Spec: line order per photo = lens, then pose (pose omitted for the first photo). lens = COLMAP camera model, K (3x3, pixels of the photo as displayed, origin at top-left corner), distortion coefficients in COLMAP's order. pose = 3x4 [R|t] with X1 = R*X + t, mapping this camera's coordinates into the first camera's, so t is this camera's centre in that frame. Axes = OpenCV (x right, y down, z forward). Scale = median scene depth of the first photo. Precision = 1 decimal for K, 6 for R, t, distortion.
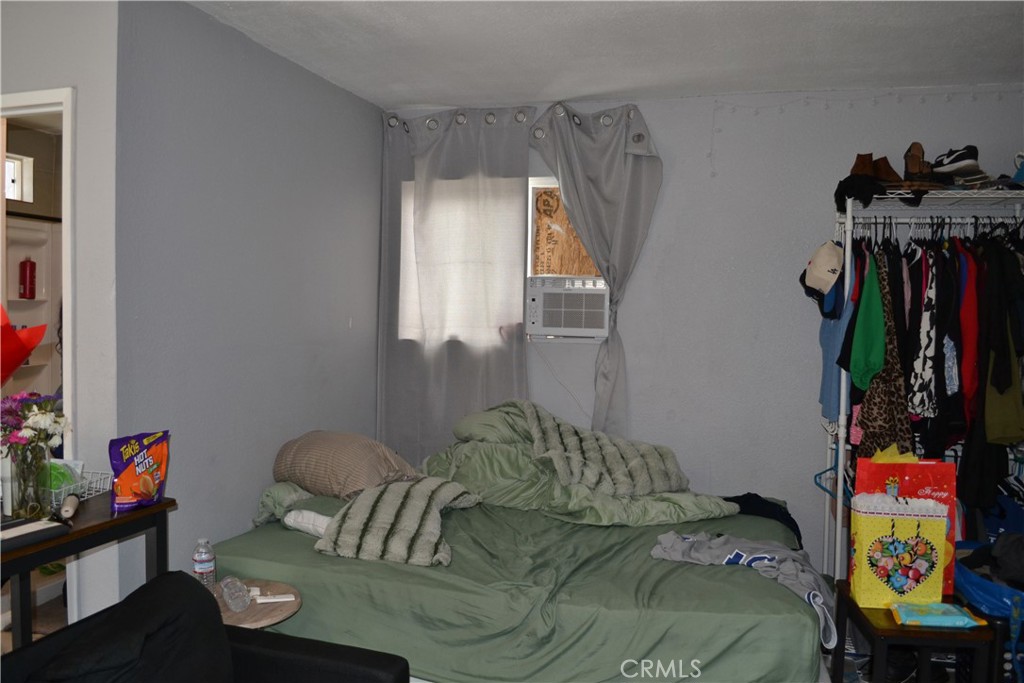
lens RADIAL K [[823.4, 0, 505.9], [0, 823.4, 341.5], [0, 0, 1]] dist [-0.080210, 0.010656]
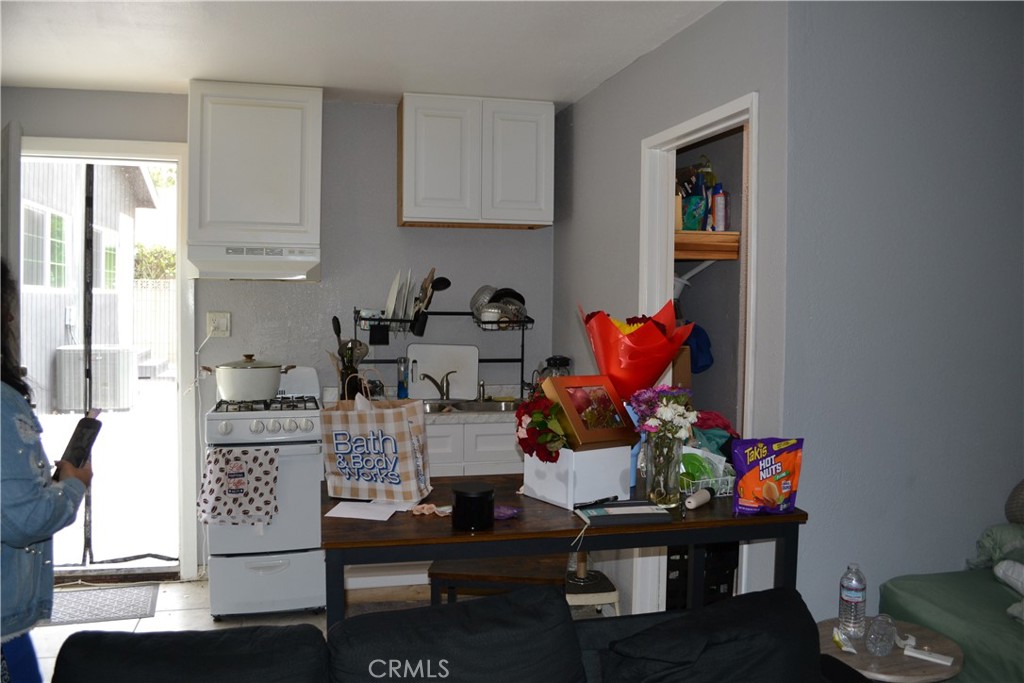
lens RADIAL K [[823.4, 0, 505.9], [0, 823.4, 341.5], [0, 0, 1]] dist [-0.080210, 0.010656]
pose [[0.514517, 0.034456, -0.856787, 0.210391], [-0.039026, 0.999098, 0.016743, -0.004532], [0.856591, 0.024822, 0.515398, 0.225175]]
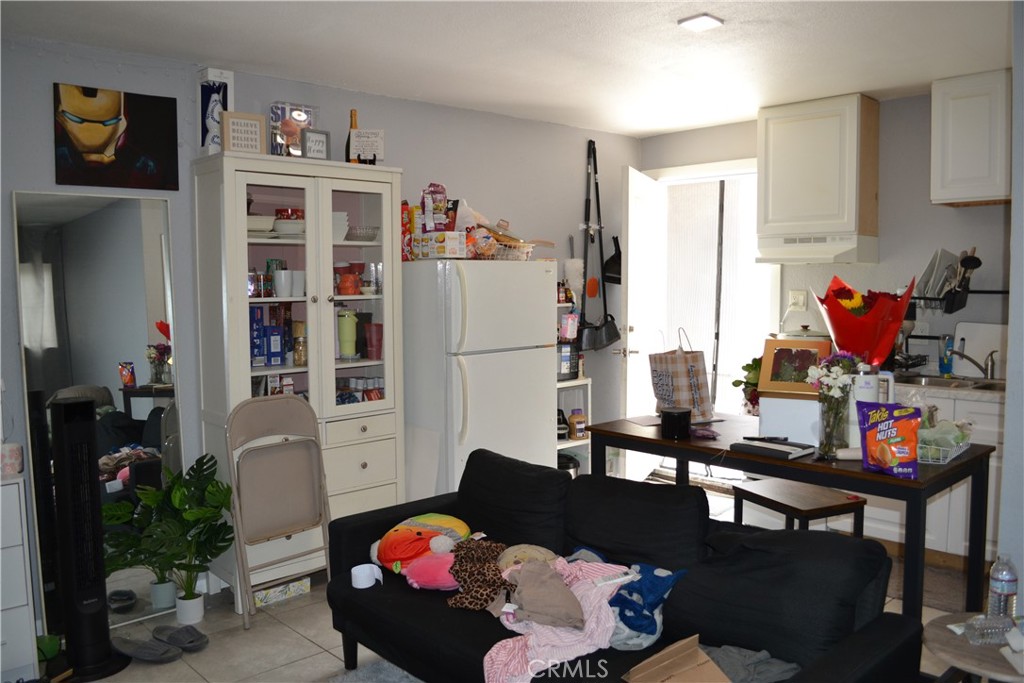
lens RADIAL K [[823.4, 0, 505.9], [0, 823.4, 341.5], [0, 0, 1]] dist [-0.080210, 0.010656]
pose [[-0.481617, 0.056555, -0.874555, 0.688410], [-0.035351, 0.995850, 0.083867, -0.036289], [0.875668, 0.071308, -0.477619, 1.040161]]
